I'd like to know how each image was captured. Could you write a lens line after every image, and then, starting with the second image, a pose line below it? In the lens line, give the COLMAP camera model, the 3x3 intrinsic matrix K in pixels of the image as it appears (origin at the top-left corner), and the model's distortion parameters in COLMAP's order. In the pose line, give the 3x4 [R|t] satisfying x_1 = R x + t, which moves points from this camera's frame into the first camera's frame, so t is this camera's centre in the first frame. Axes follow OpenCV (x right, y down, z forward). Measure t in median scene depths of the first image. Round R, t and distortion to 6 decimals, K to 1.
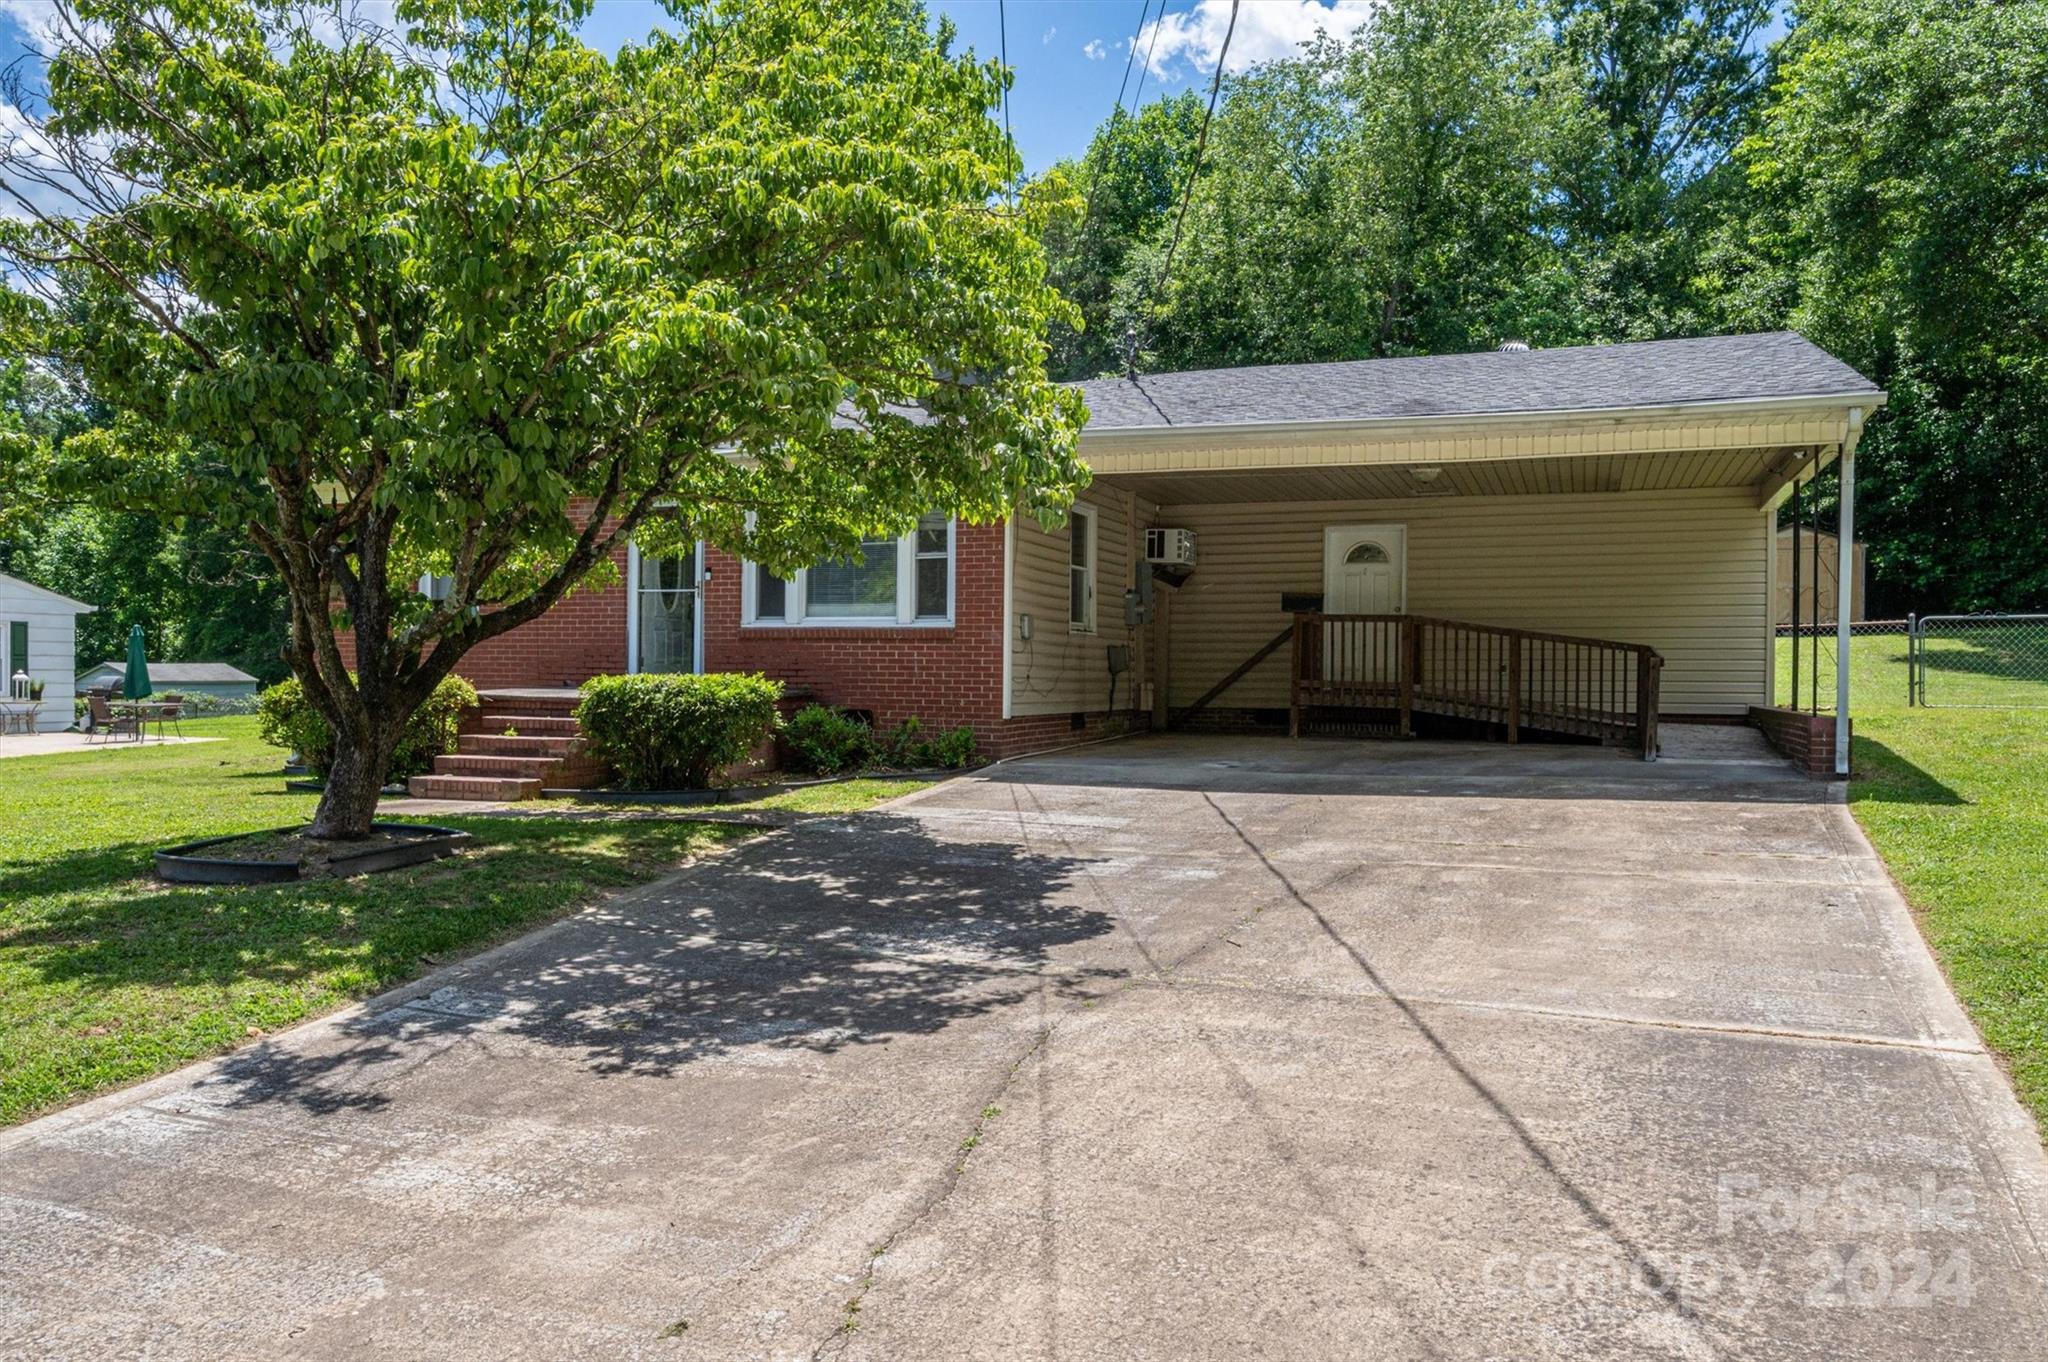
lens RADIAL K [[1403.3, 0, 1075.1], [0, 1403.3, 681.8], [0, 0, 1]] dist [-0.003738, -0.000570]
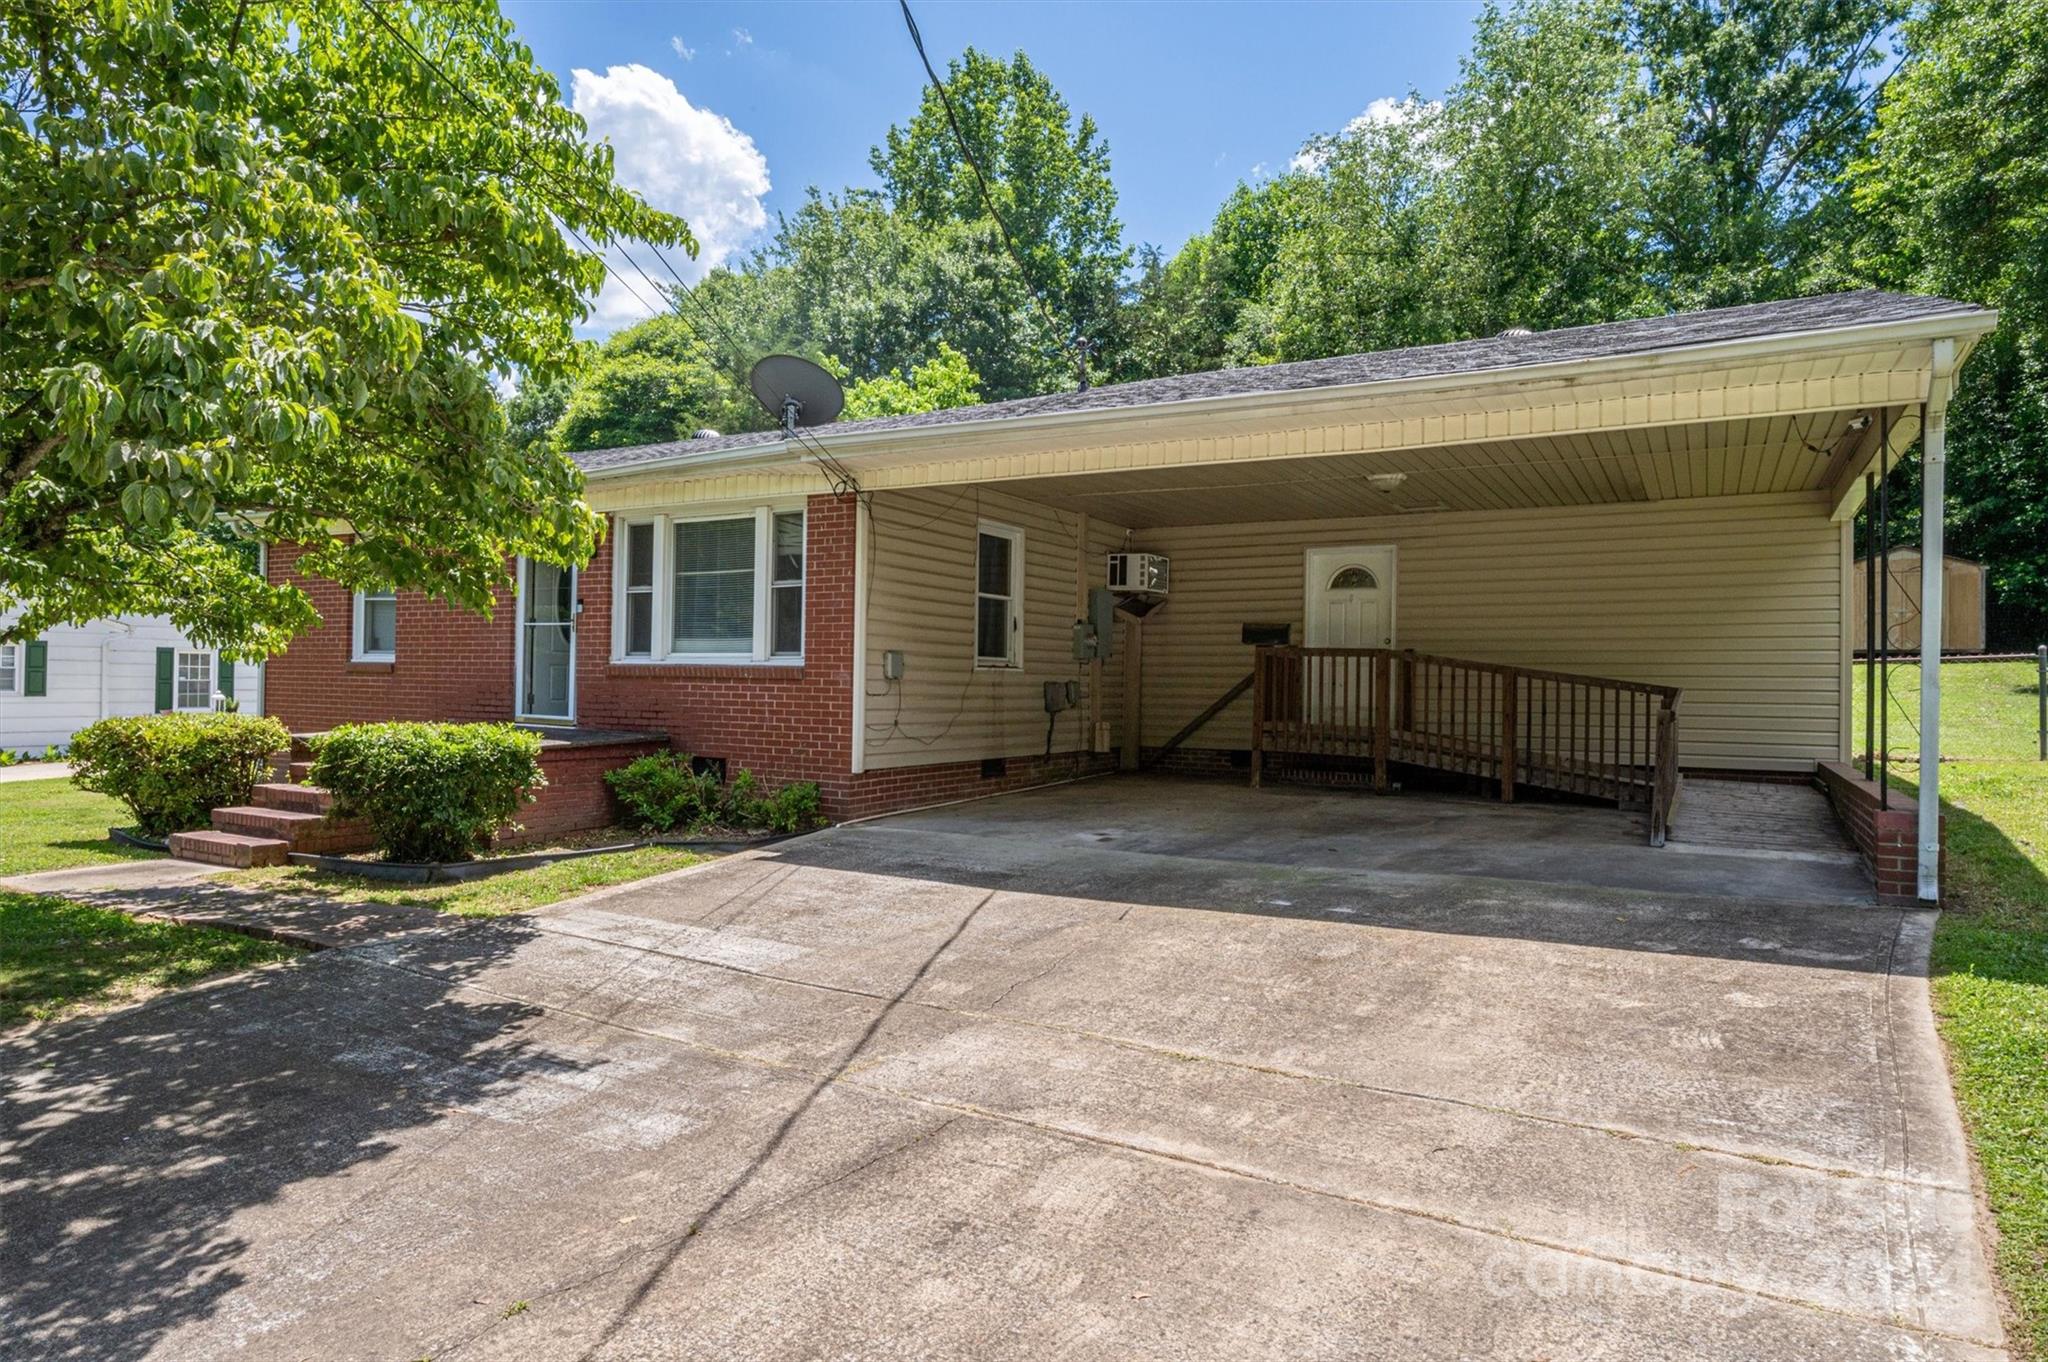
lens RADIAL K [[1177.6, 0, 1047.4], [0, 1177.6, 669.4], [0, 0, 1]] dist [-0.001320, -0.000728]
pose [[0.986715, 0.003032, -0.162430, 0.137945], [-0.006266, 0.999792, -0.019402, -0.017894], [0.162338, 0.020162, 0.986529, 0.232754]]
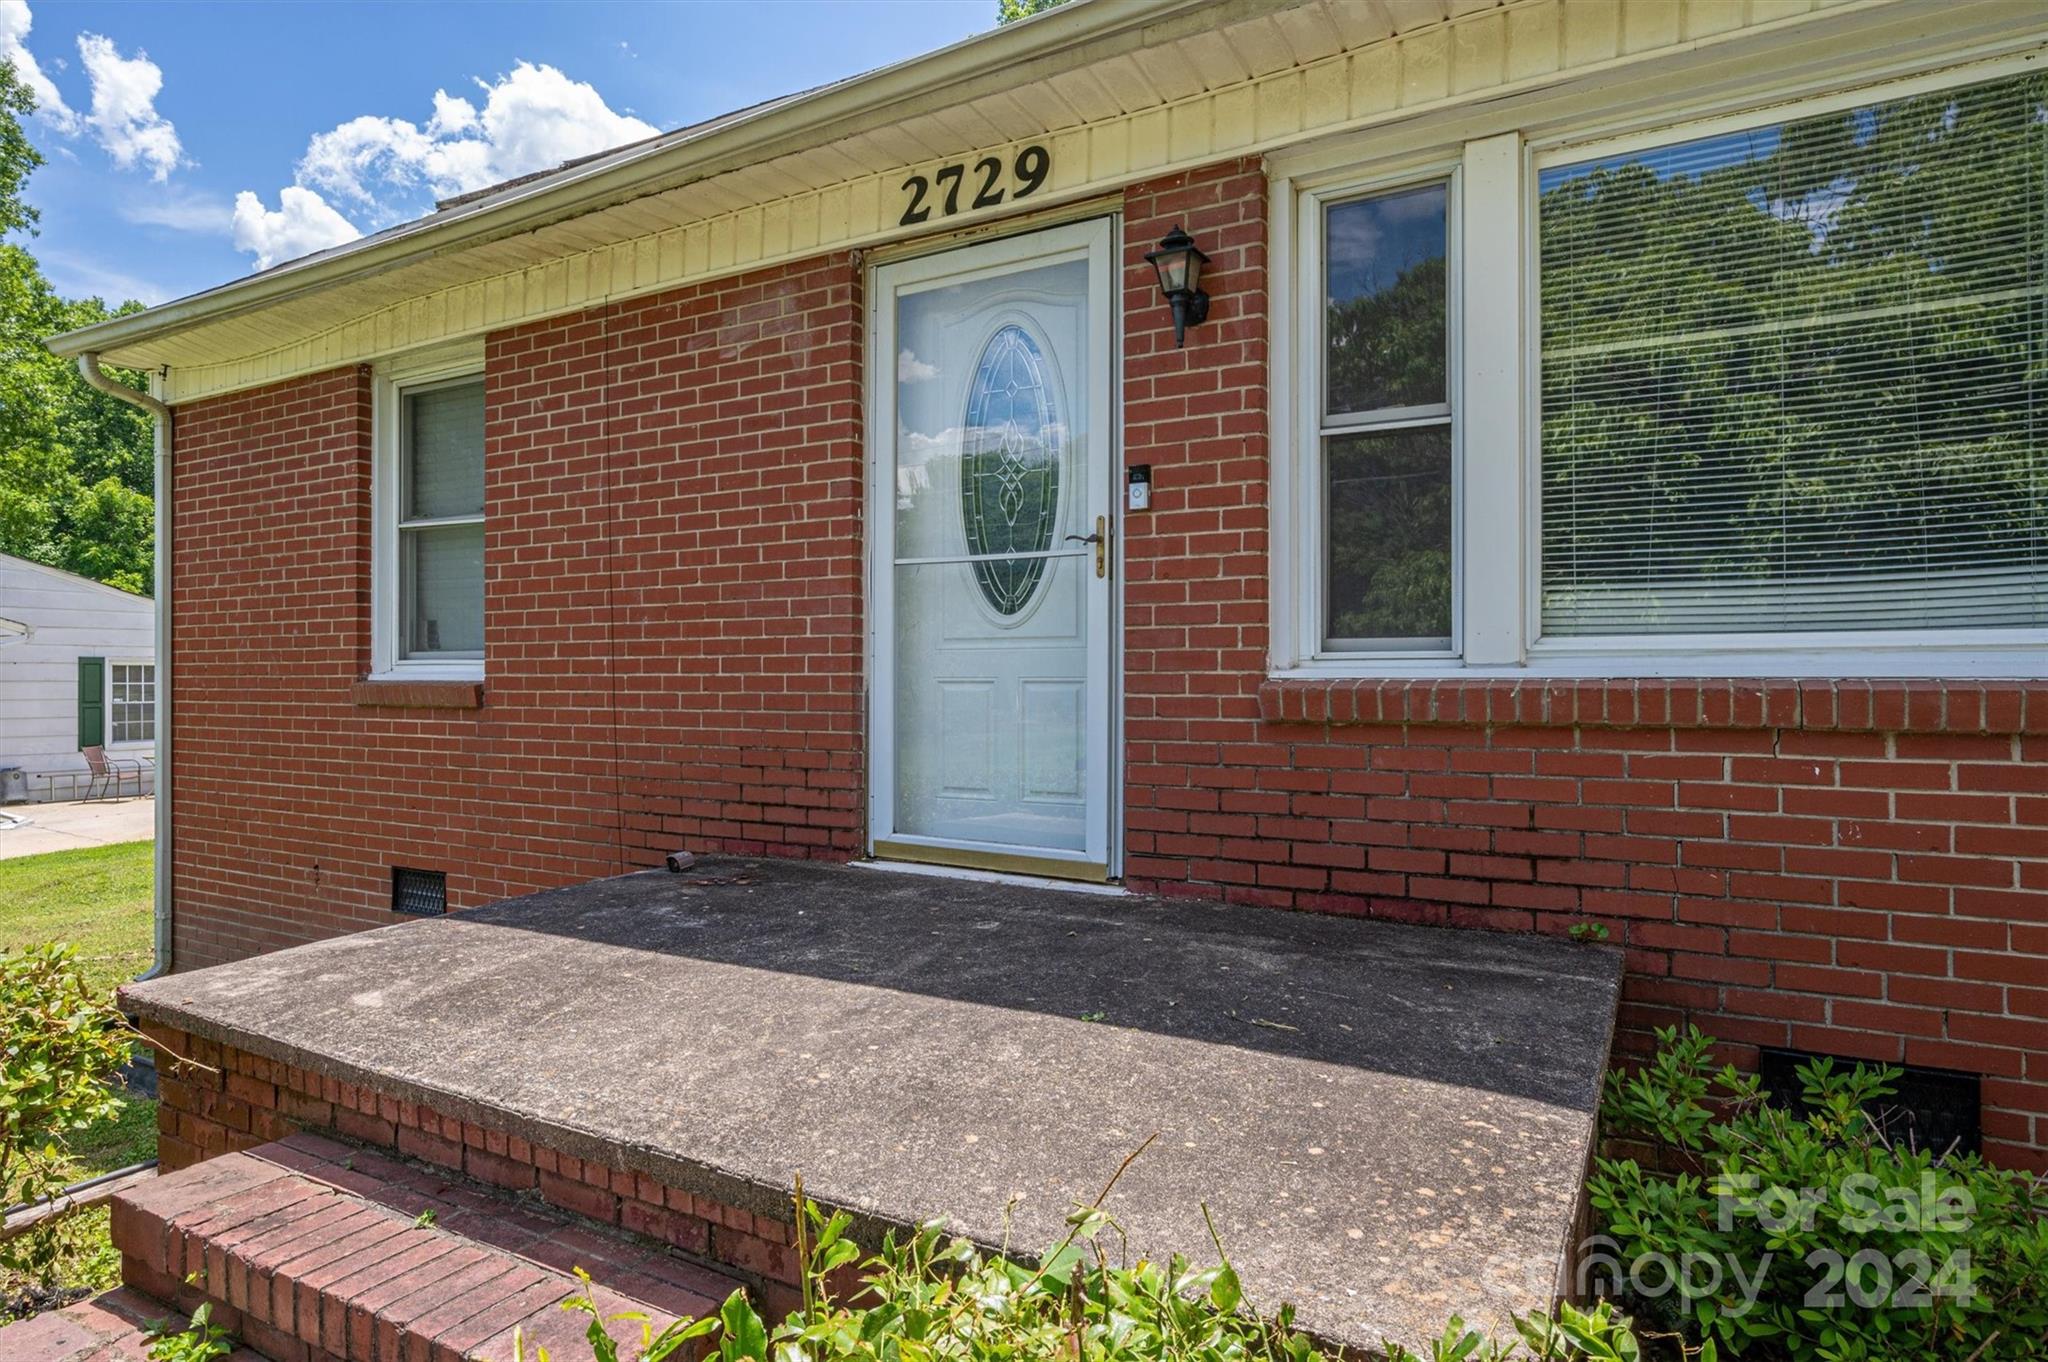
lens RADIAL K [[1177.6, 0, 1047.4], [0, 1177.6, 669.4], [0, 0, 1]] dist [-0.001320, -0.000728]
pose [[0.986855, -0.012818, -0.161100, -0.198032], [0.010209, 0.999803, -0.017014, -0.030313], [0.161286, 0.015146, 0.986791, 0.626905]]
